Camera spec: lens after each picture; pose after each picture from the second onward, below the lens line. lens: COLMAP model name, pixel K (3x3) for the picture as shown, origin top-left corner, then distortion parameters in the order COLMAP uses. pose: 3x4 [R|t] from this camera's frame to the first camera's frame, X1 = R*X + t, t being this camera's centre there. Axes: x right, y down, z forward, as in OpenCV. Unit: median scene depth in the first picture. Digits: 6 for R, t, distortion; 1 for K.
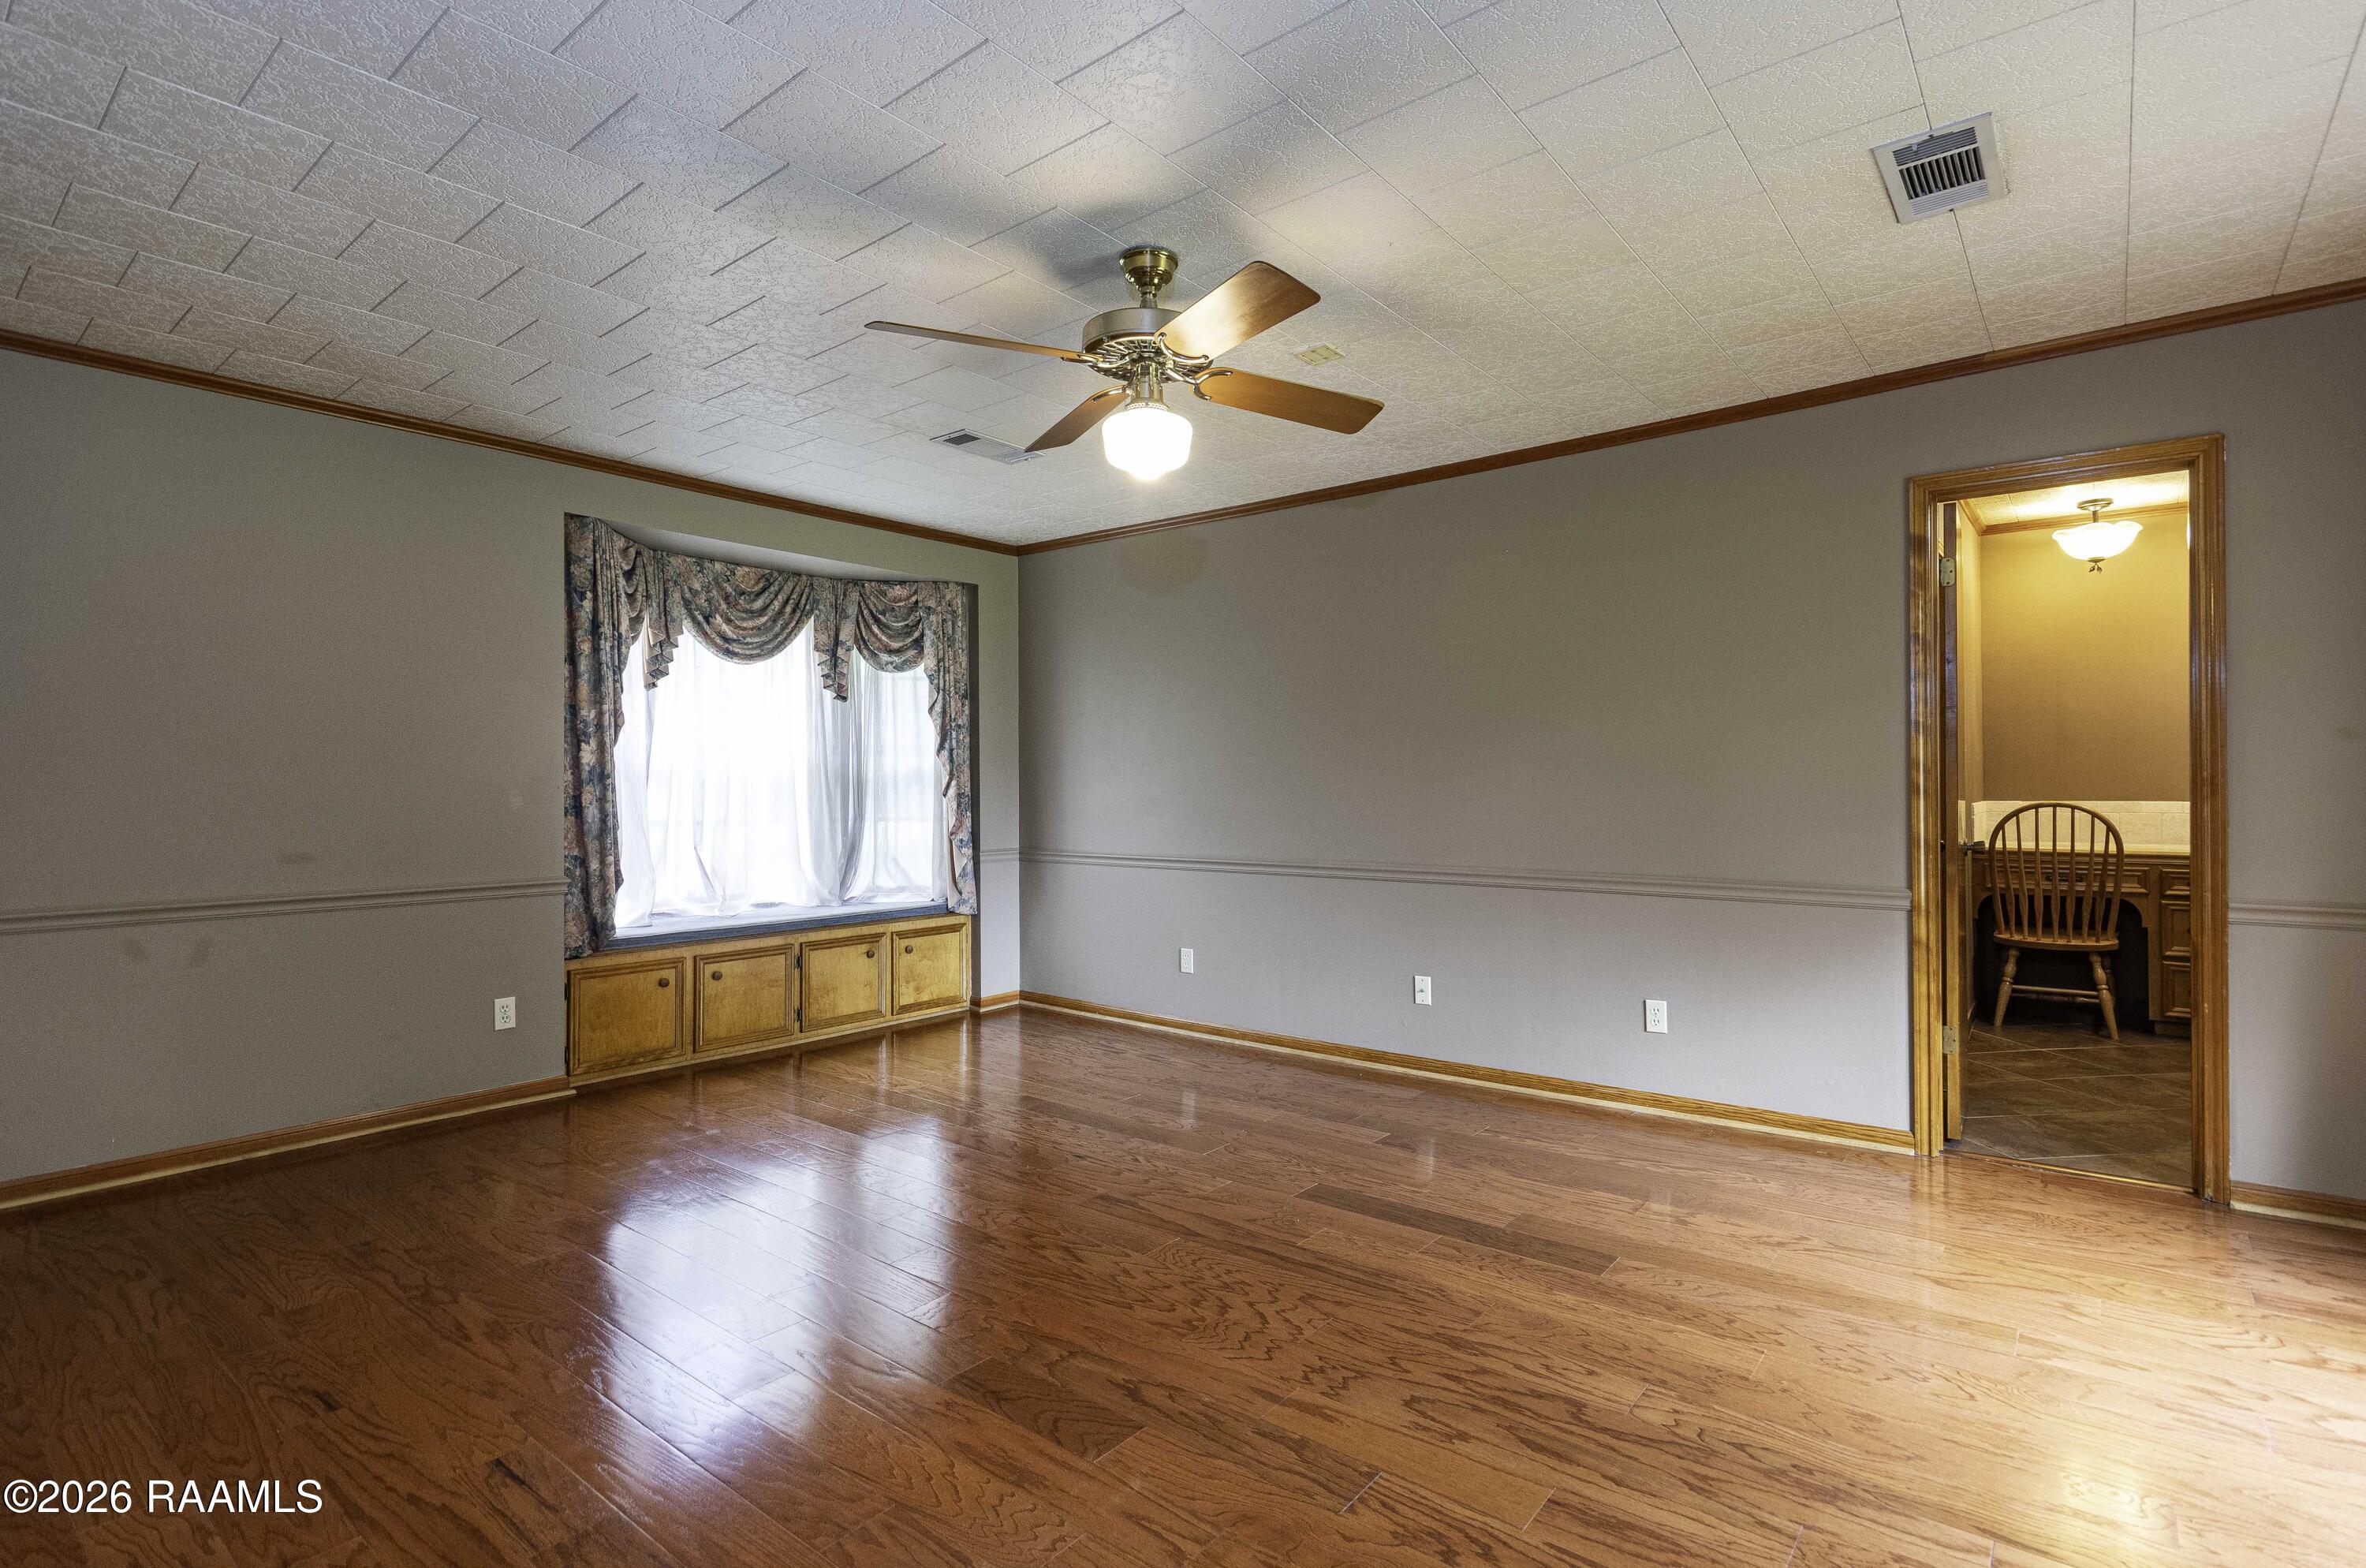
lens RADIAL K [[1128.9, 0, 1182.7], [0, 1128.9, 789.2], [0, 0, 1]] dist [0.004635, 0.000915]
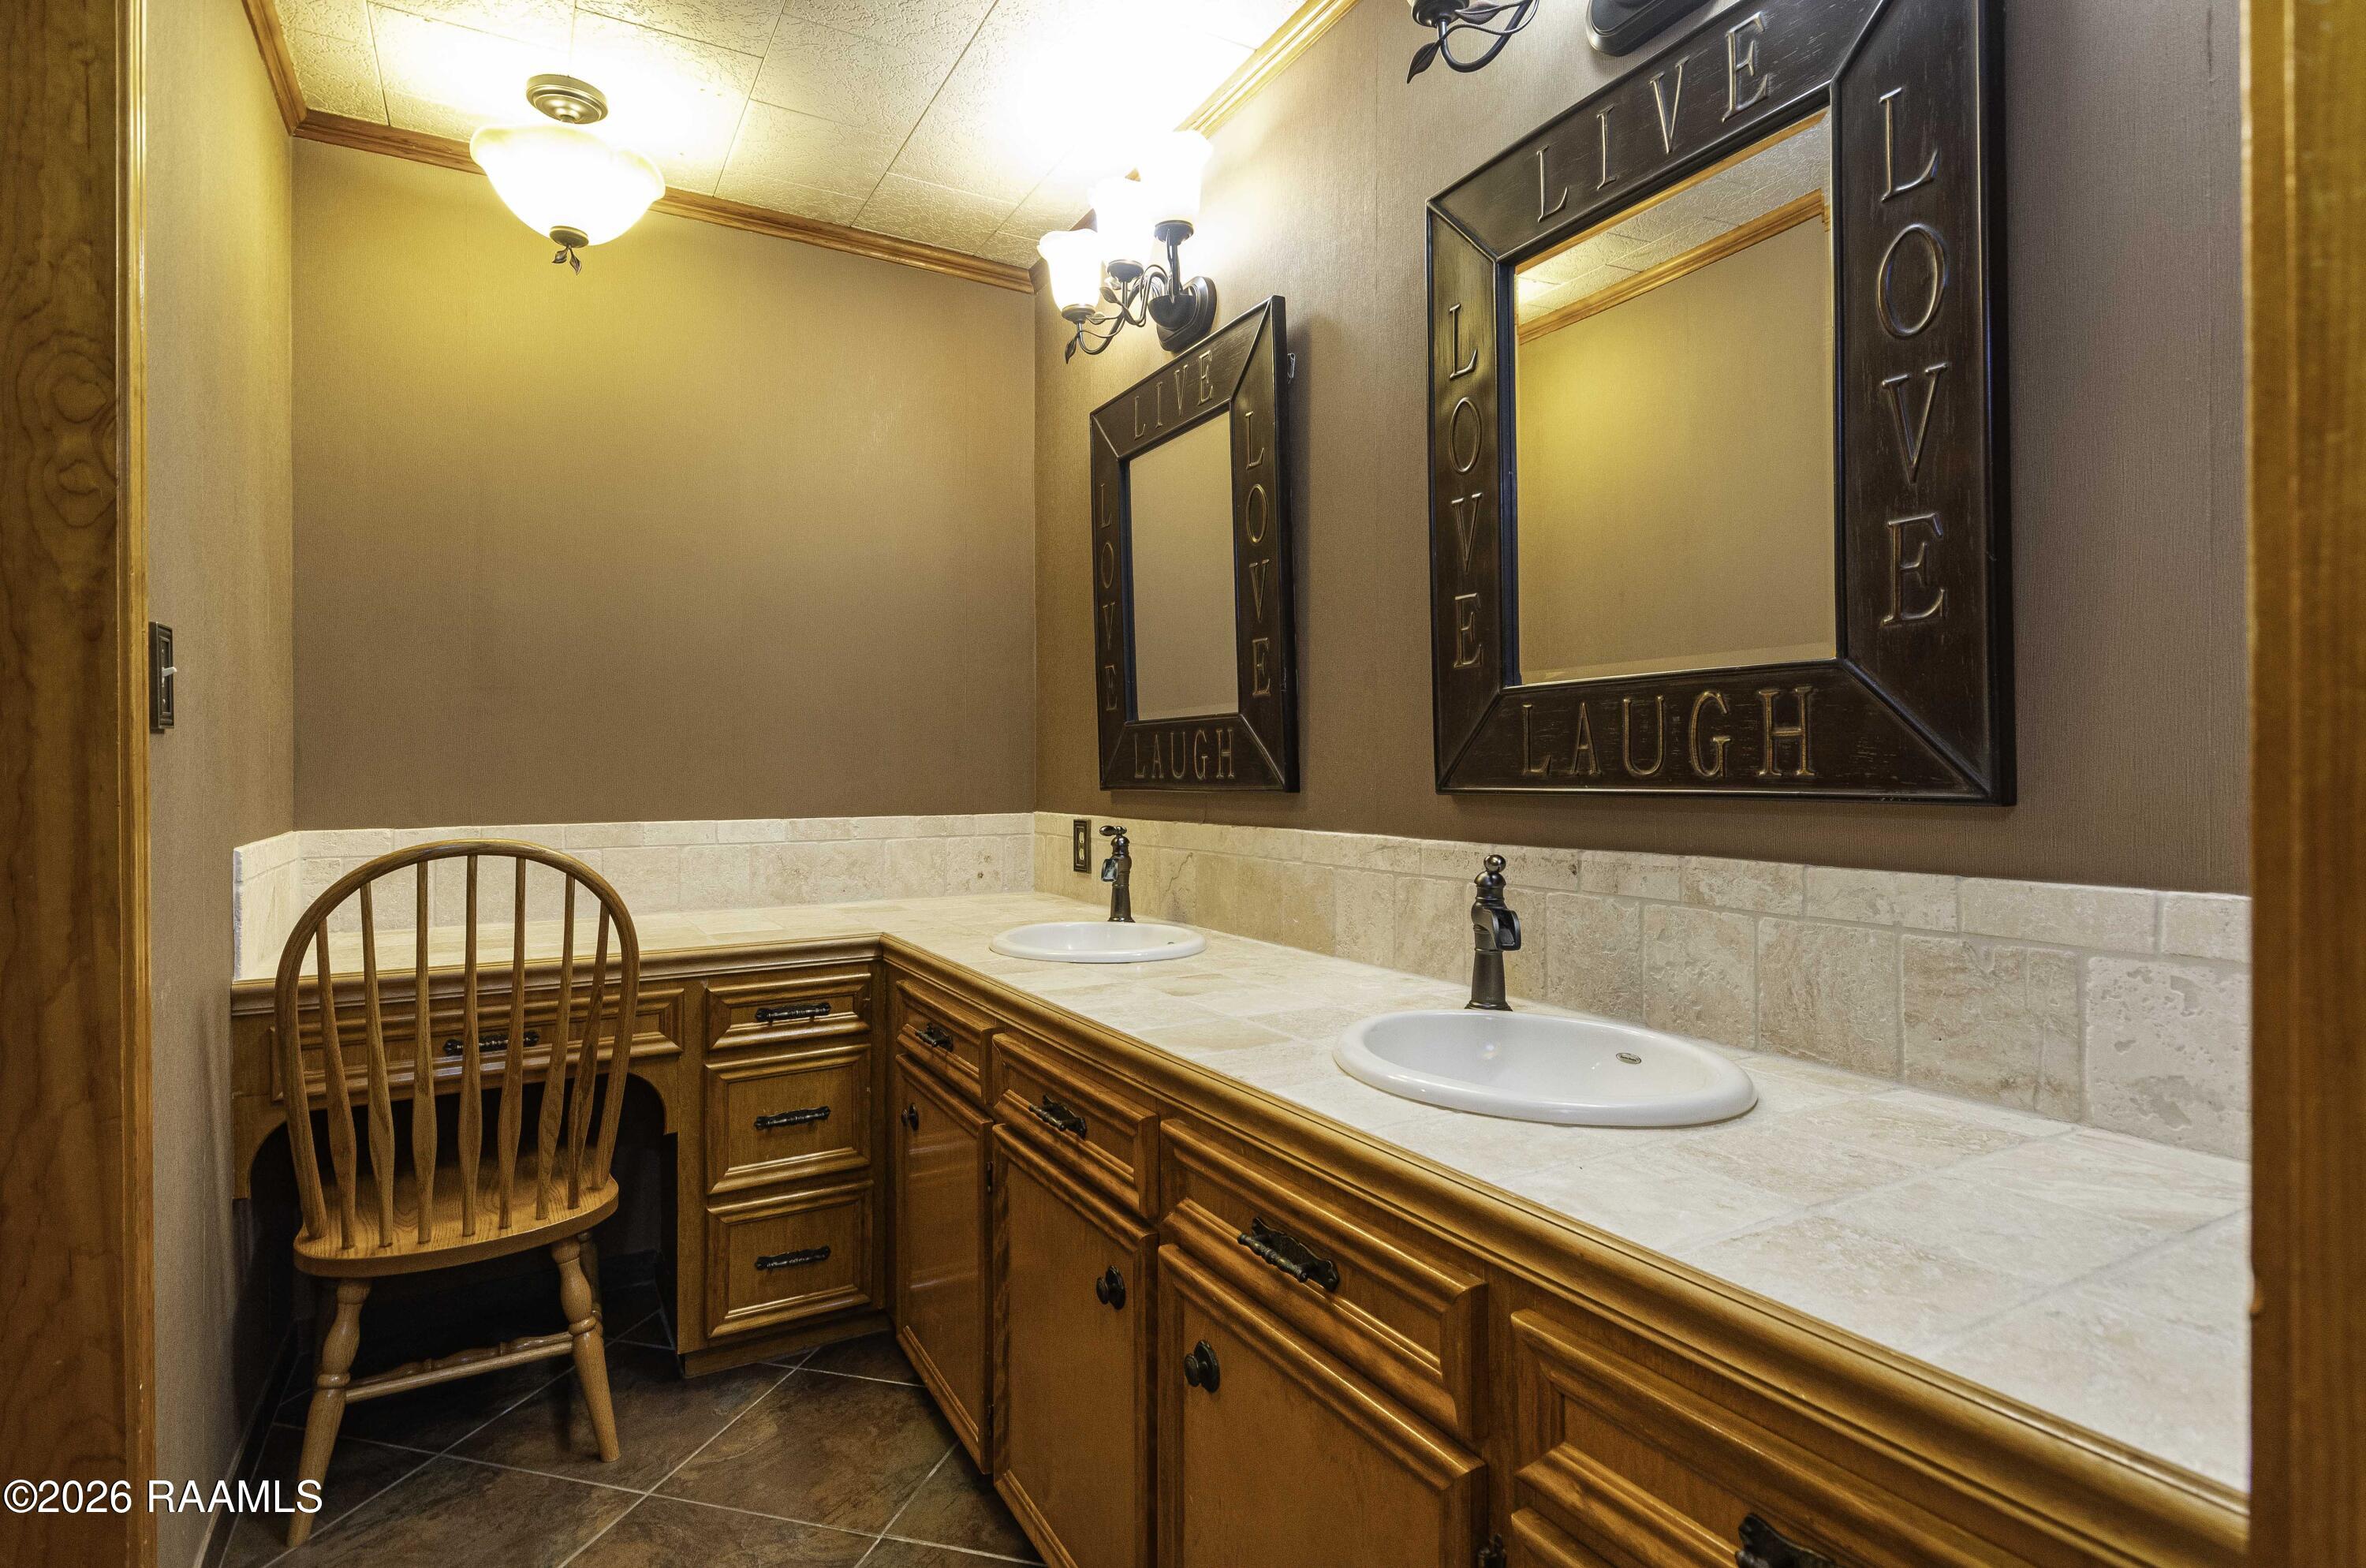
lens RADIAL K [[1179.1, 0, 1170.9], [0, 1179.1, 779.9], [0, 0, 1]] dist [-0.003844, -0.000830]
pose [[0.351350, 0.013559, 0.936146, 0.513729], [-0.007945, 0.999902, -0.011500, -0.000521], [-0.936210, -0.003397, 0.351424, 0.681983]]
